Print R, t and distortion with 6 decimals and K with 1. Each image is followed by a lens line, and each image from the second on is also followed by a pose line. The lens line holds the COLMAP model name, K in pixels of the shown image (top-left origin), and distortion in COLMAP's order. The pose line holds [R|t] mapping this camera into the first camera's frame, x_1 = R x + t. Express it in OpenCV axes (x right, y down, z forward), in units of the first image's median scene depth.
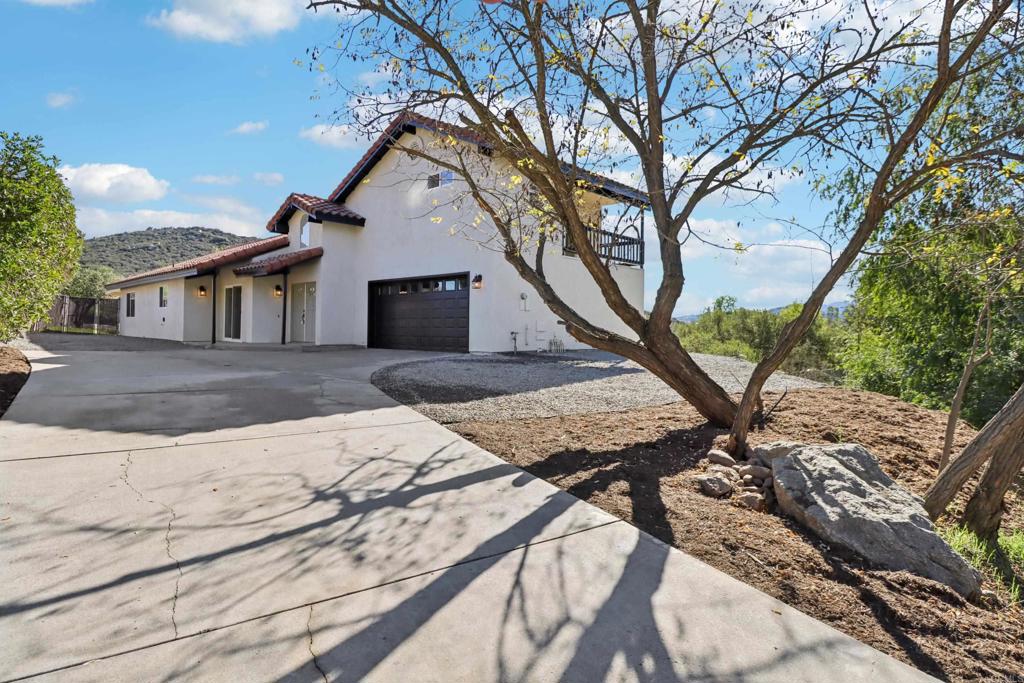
lens RADIAL K [[568.8, 0, 539.8], [0, 568.8, 339.7], [0, 0, 1]] dist [-0.002343, -0.000896]
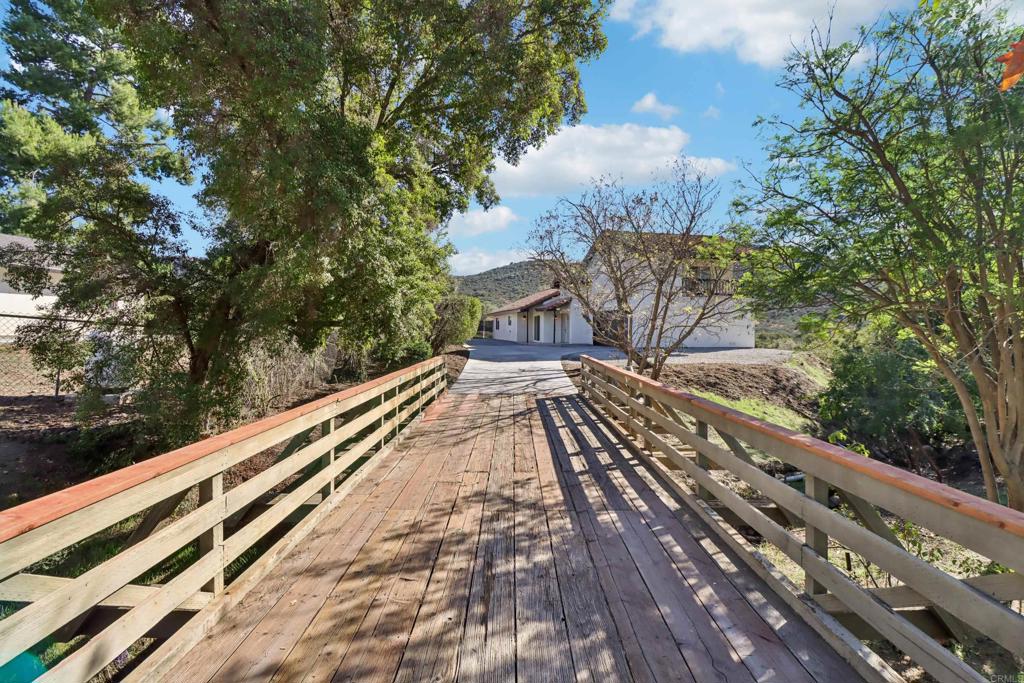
lens RADIAL K [[535.1, 0, 512.0], [0, 535.1, 341.5], [0, 0, 1]] dist [0.001601, 0.000107]
pose [[0.822689, 0.002835, -0.568484, 0.518008], [-0.004655, 0.999988, -0.001749, 0.005809], [0.568473, 0.004085, 0.822692, -0.687031]]
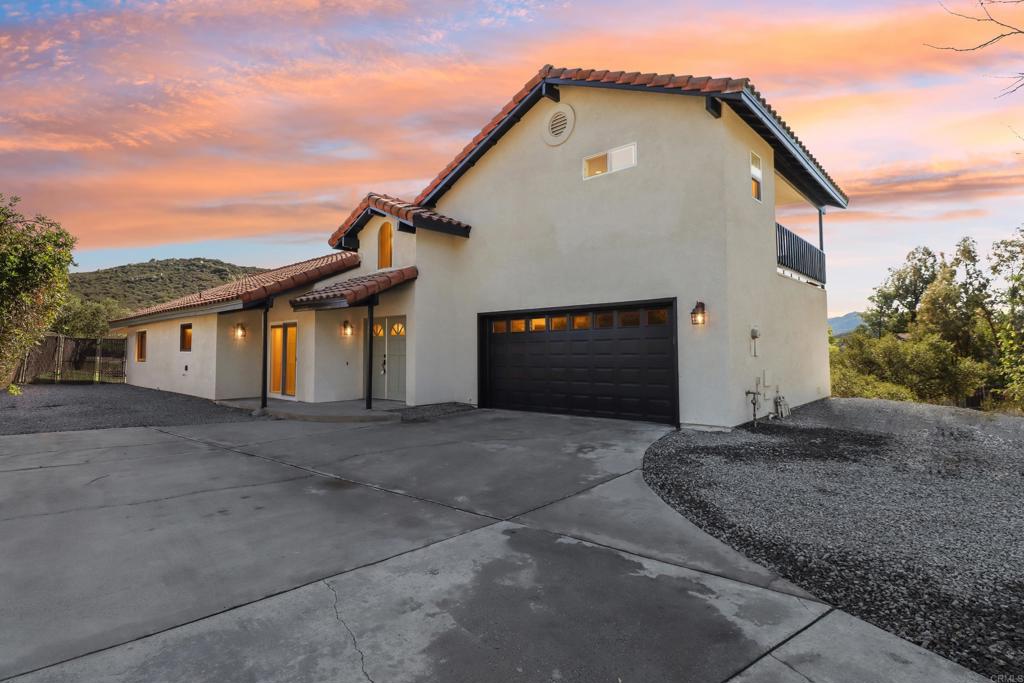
lens RADIAL K [[535.1, 0, 512.0], [0, 535.1, 341.5], [0, 0, 1]] dist [0.001601, 0.000107]
pose [[0.999832, -0.016940, -0.006981, -0.247556], [0.016693, 0.999284, -0.033942, -0.042582], [0.007551, 0.033819, 0.999399, 0.320188]]
